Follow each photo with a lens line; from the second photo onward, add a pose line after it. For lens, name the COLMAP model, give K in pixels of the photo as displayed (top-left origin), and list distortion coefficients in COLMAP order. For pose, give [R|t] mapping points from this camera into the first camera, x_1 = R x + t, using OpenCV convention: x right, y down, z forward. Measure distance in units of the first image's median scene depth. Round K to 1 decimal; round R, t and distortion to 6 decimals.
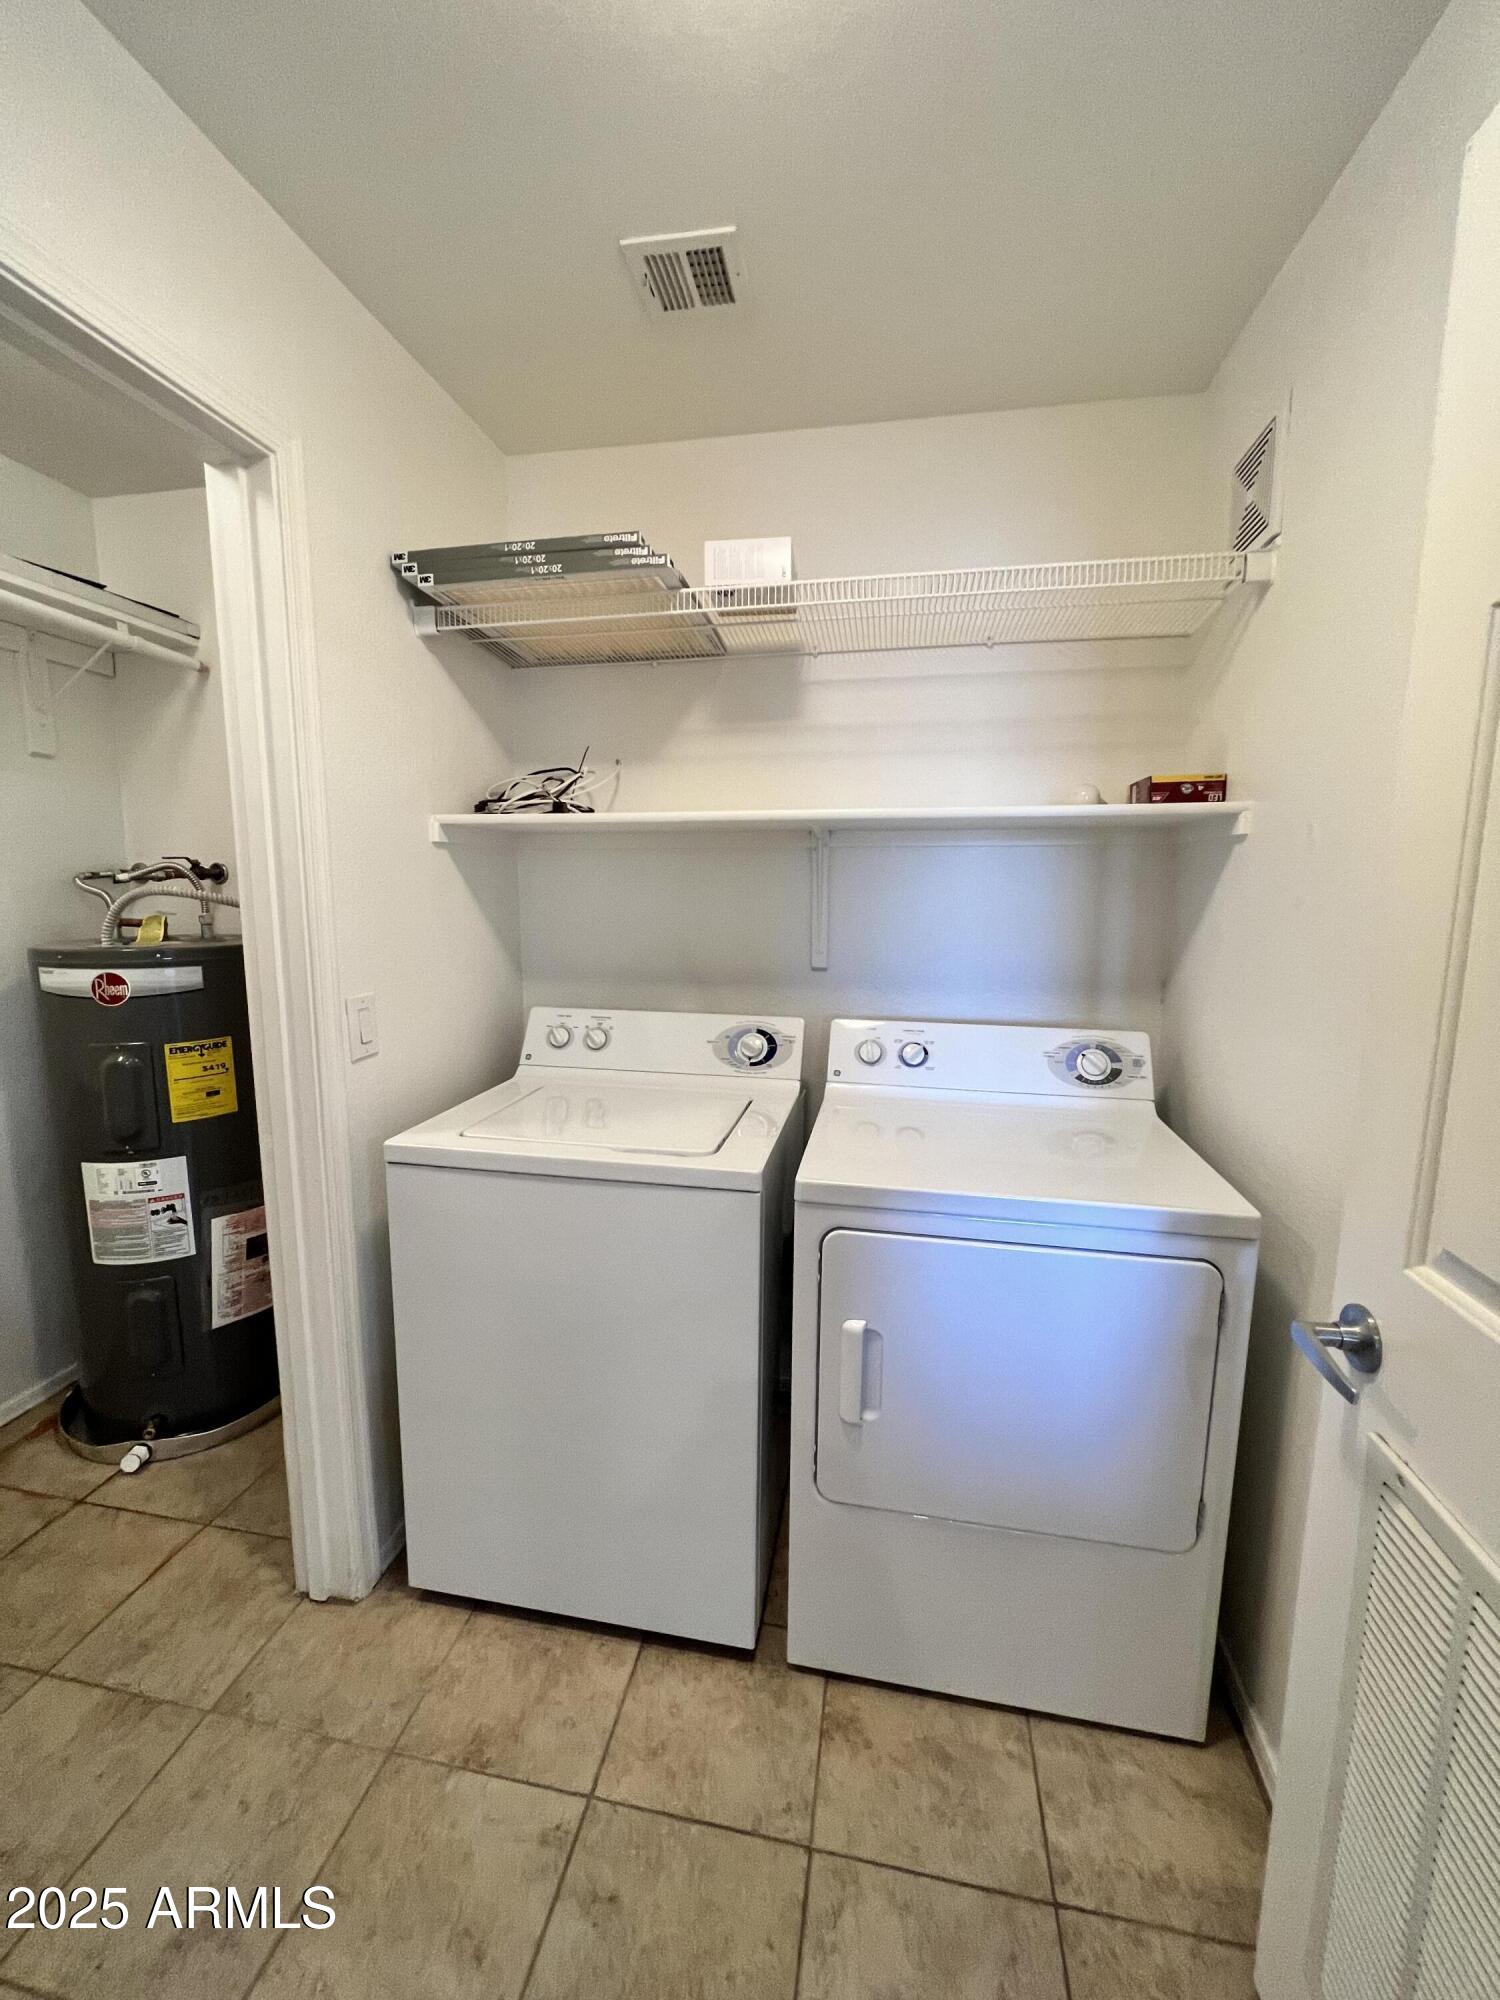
lens RADIAL K [[798.6, 0, 746.3], [0, 798.6, 1017.1], [0, 0, 1]] dist [-0.001333, 0.000328]
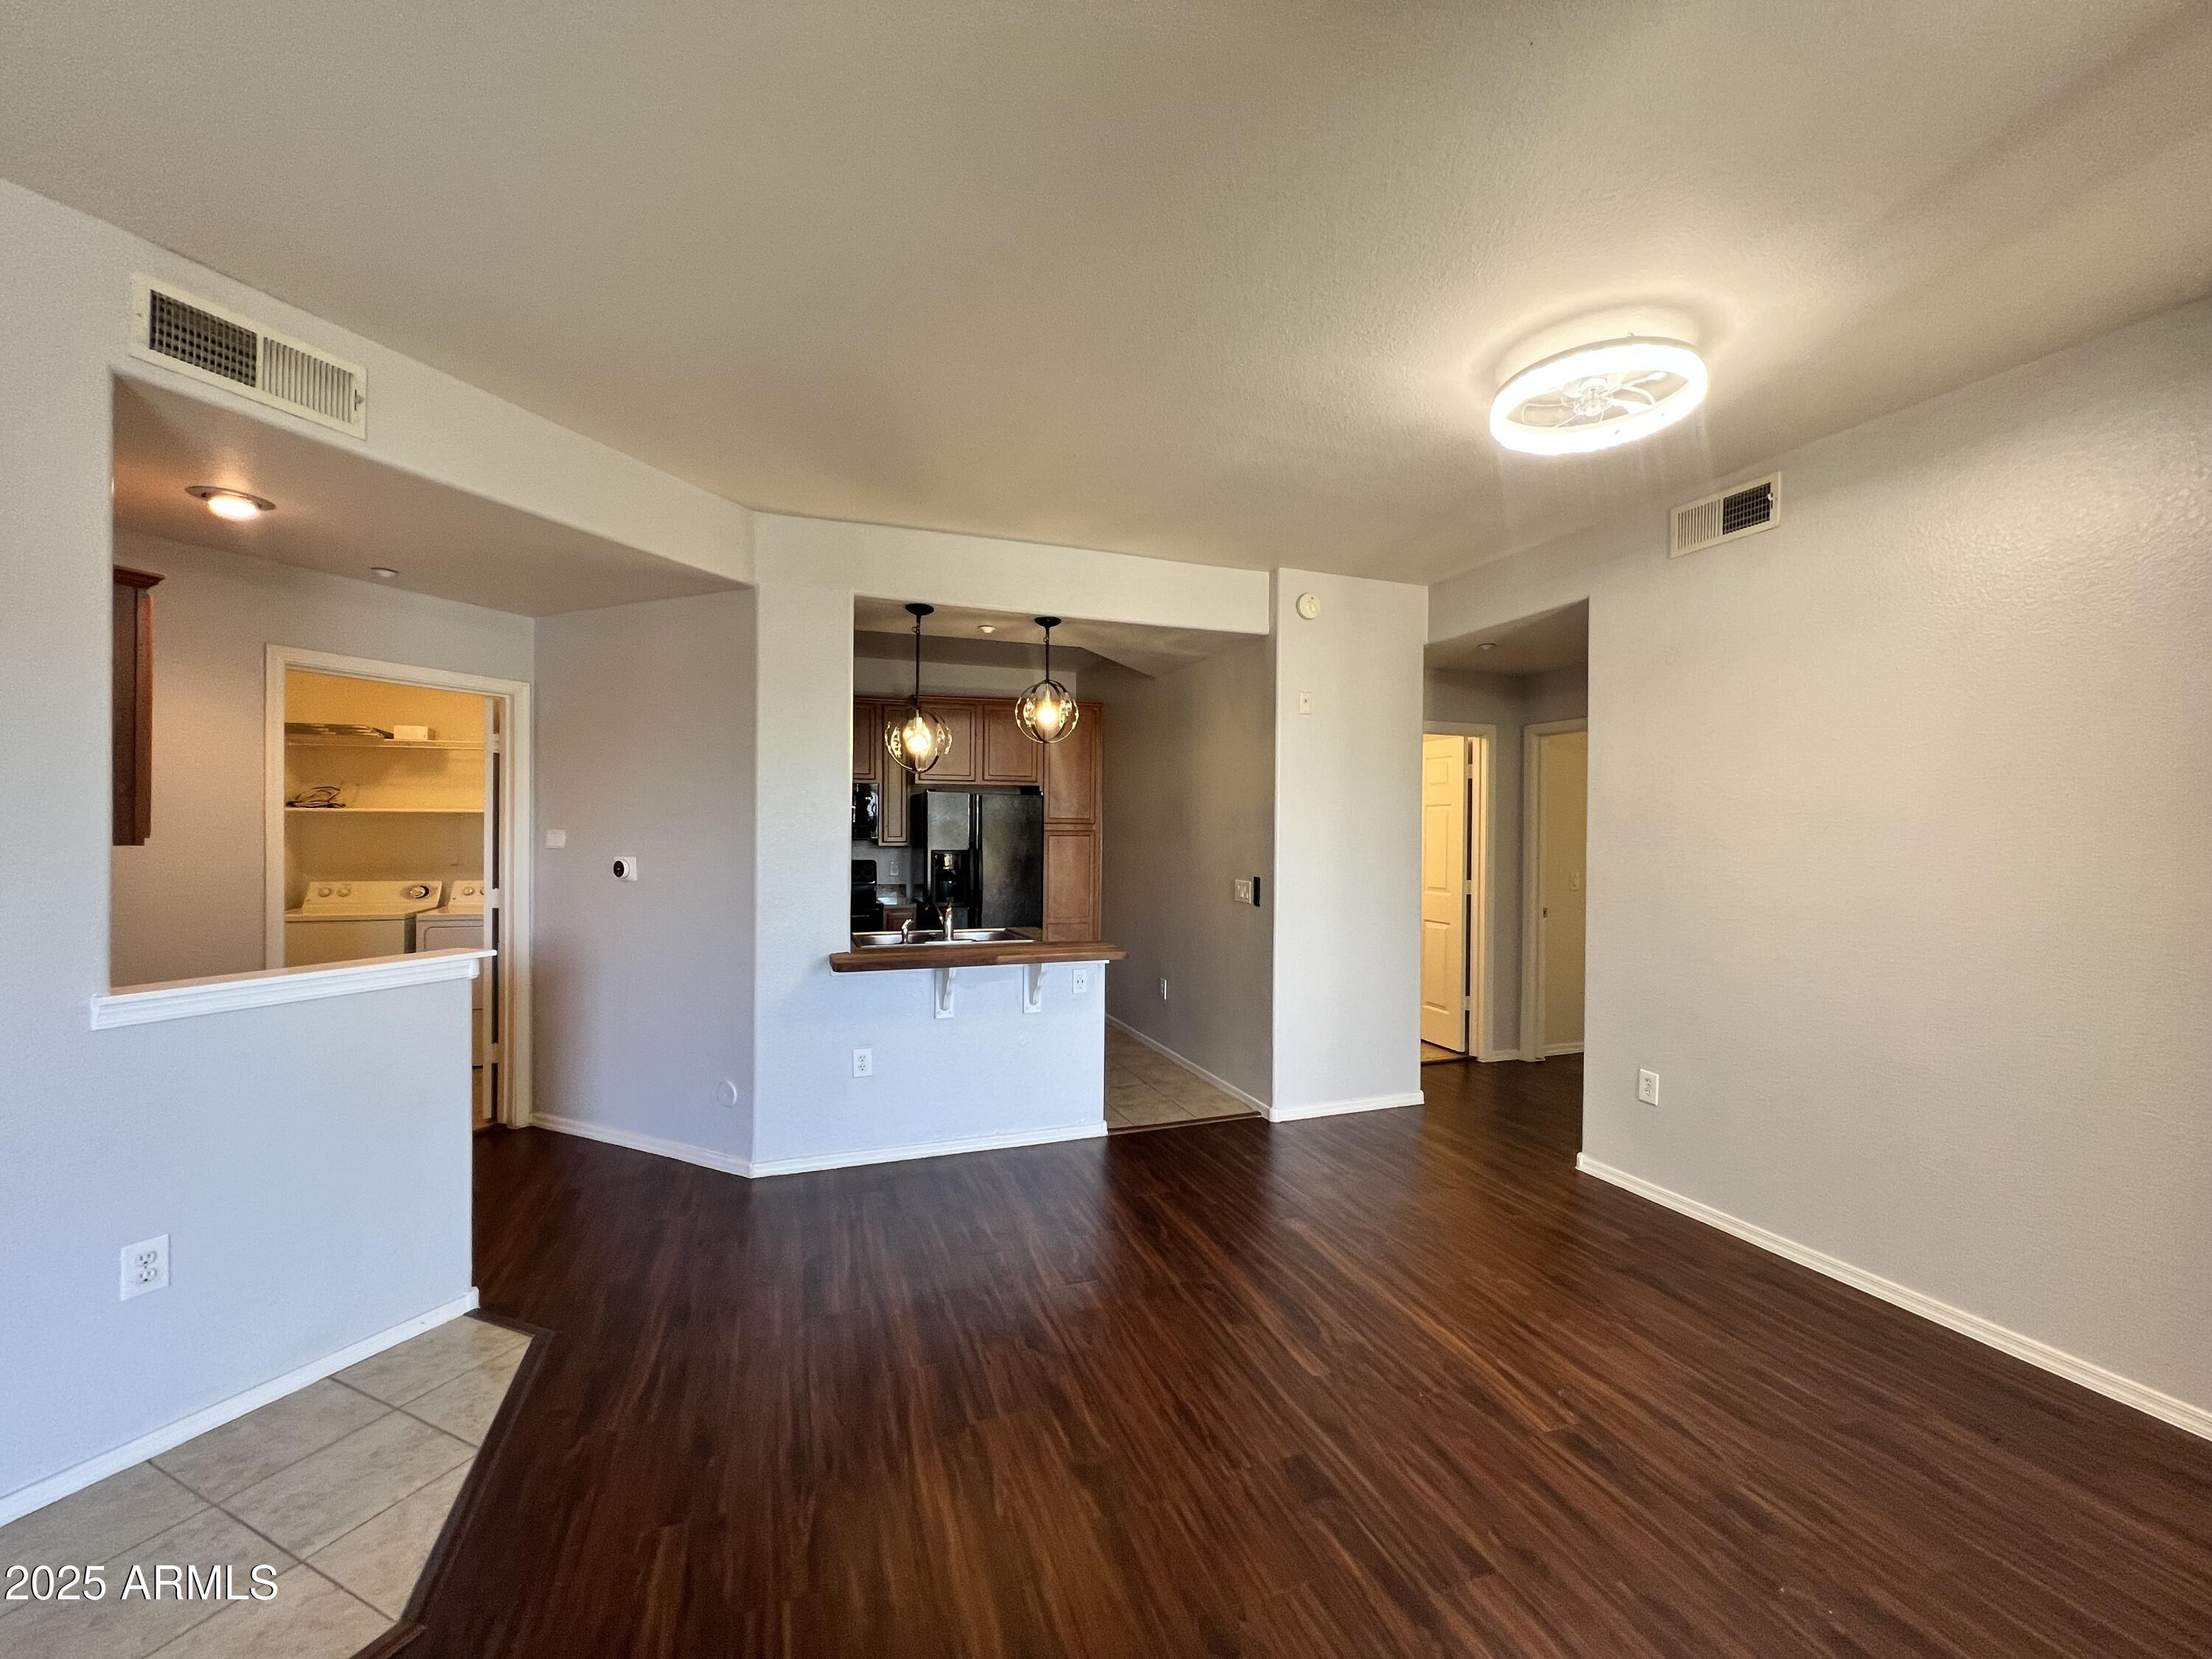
lens RADIAL K [[883.2, 0, 1102.6], [0, 883.2, 830.1], [0, 0, 1]] dist [-0.001333, 0.000328]
pose [[0.861767, 0.000247, 0.507305, 0.488392], [0.072962, 0.989543, -0.124425, 0.370871], [-0.502031, 0.144239, 0.852737, -2.750713]]
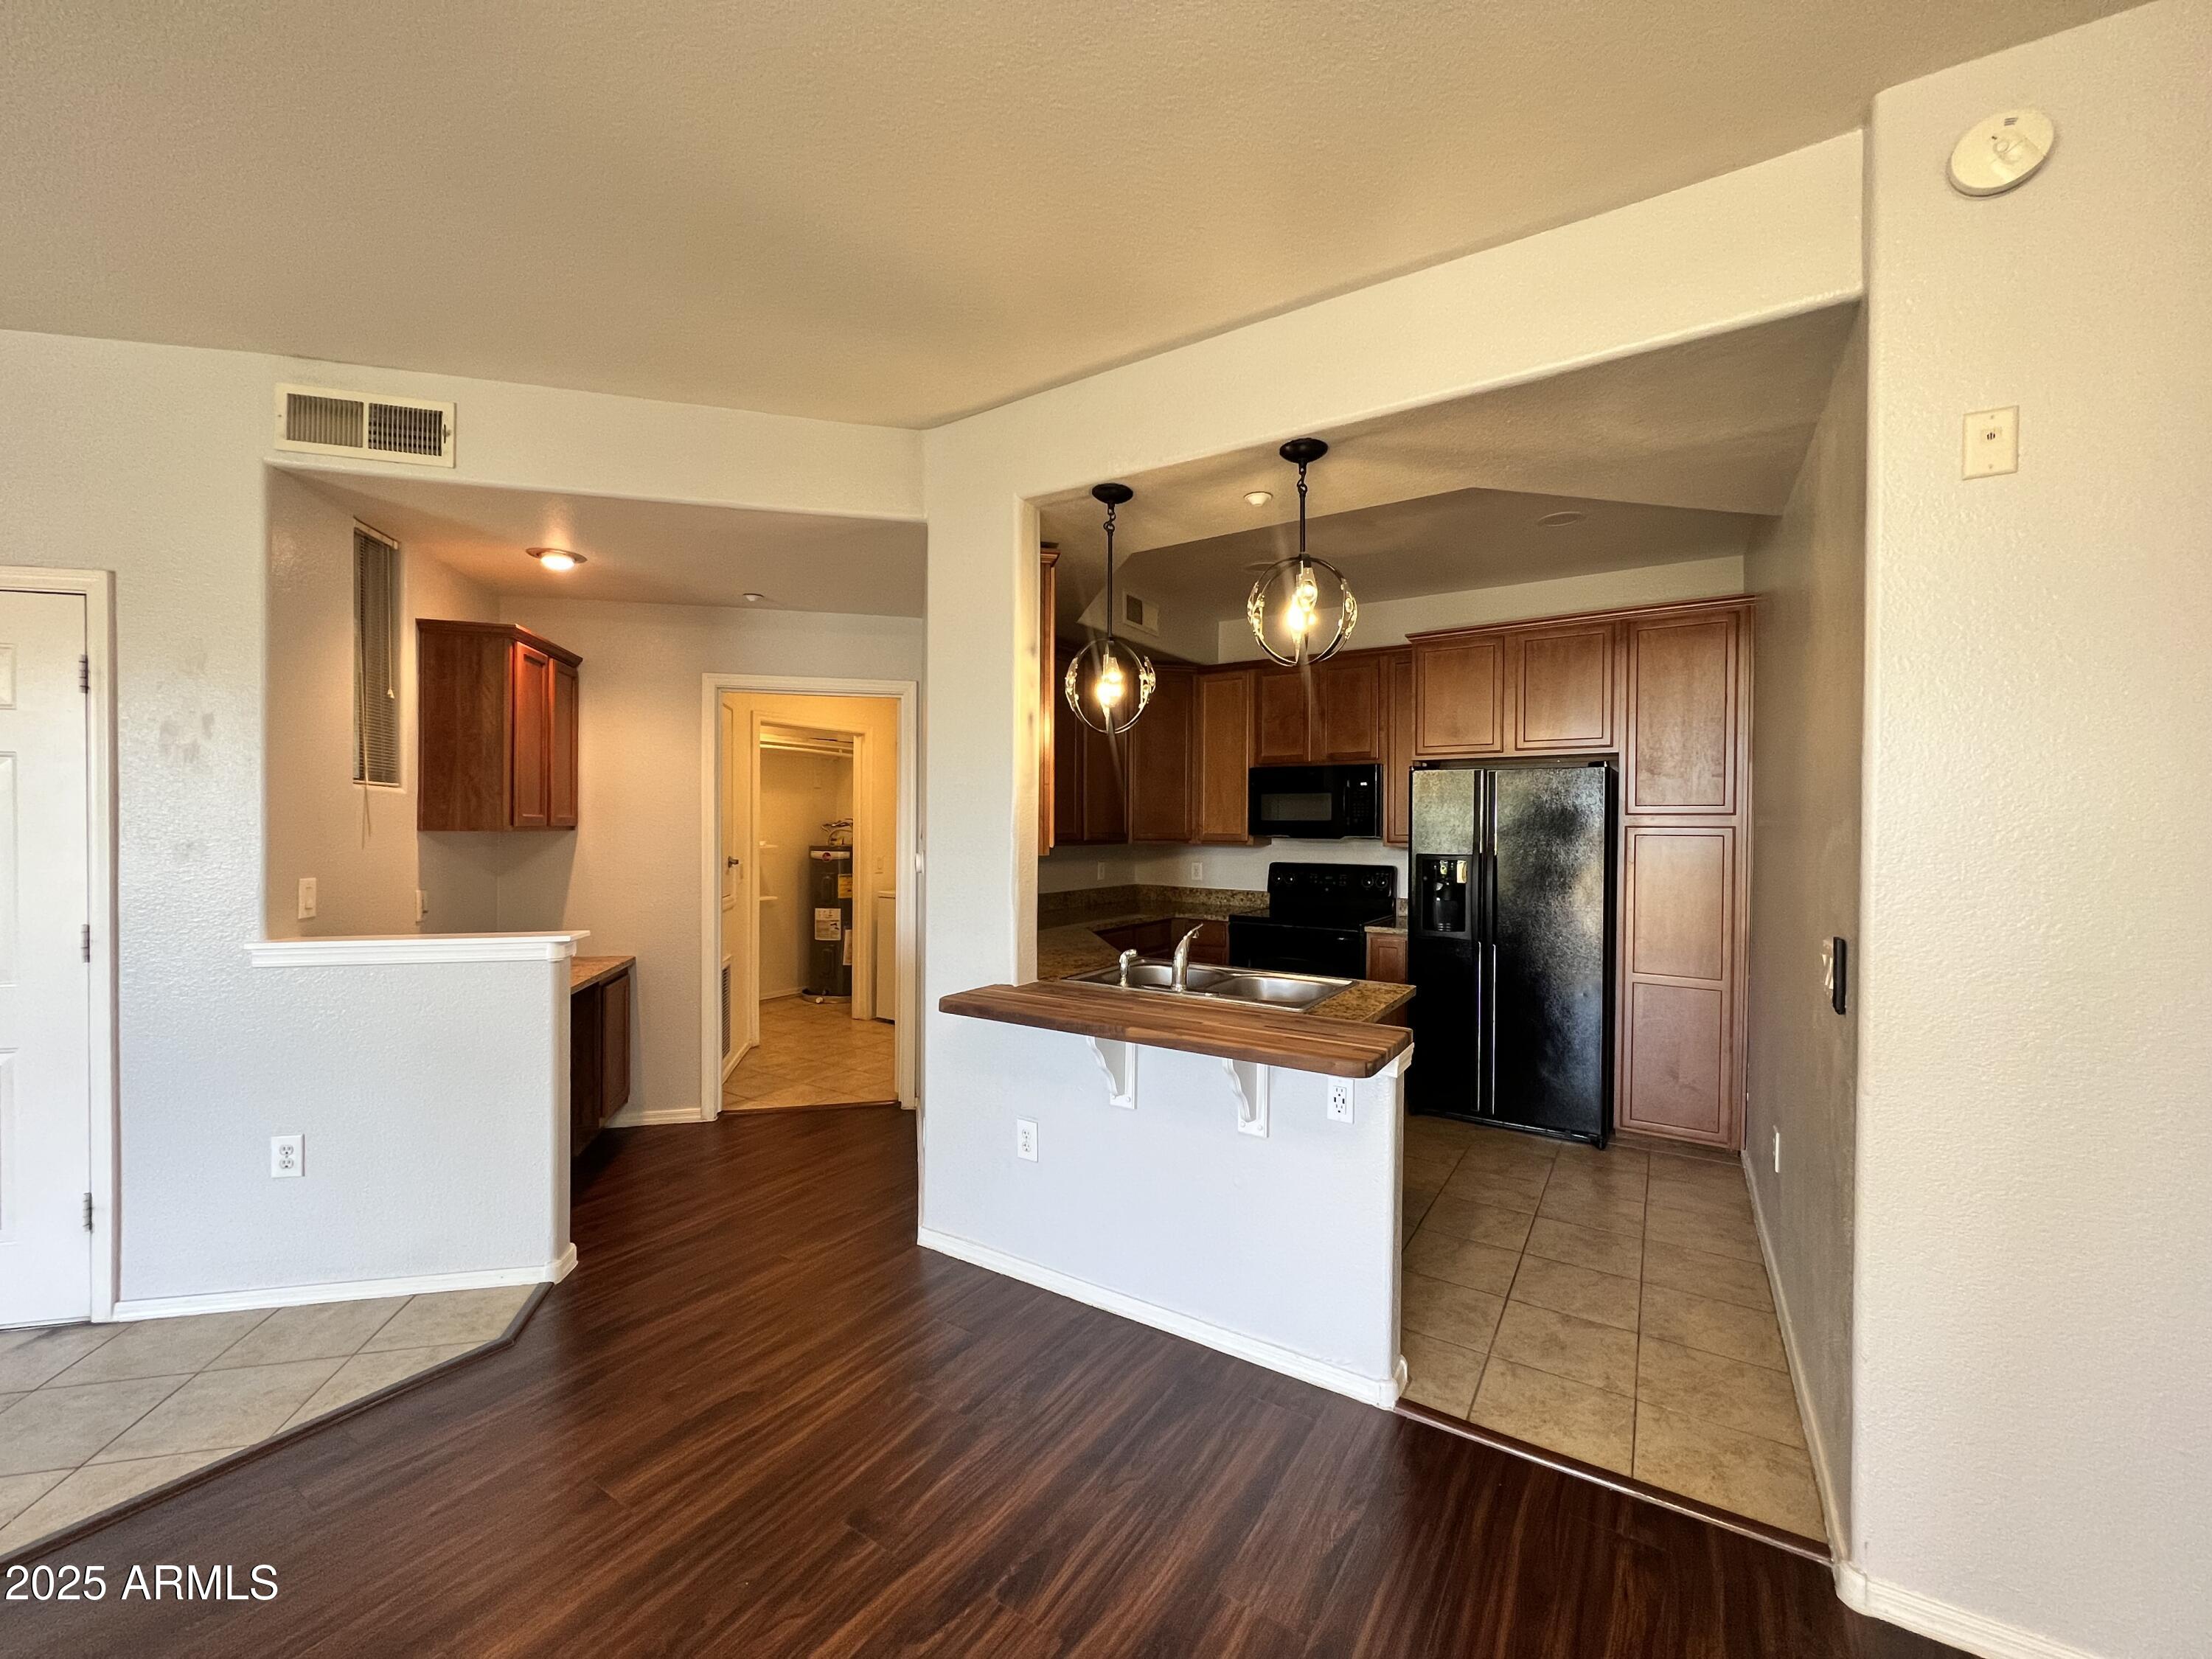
lens RADIAL K [[883.2, 0, 1106.5], [0, 883.2, 833.9], [0, 0, 1]] dist [-0.001333, 0.000328]
pose [[0.924980, 0.004805, -0.379985, 1.744653], [-0.058142, 0.989937, -0.129015, 0.281515], [0.375541, 0.141429, 0.915951, -2.026514]]
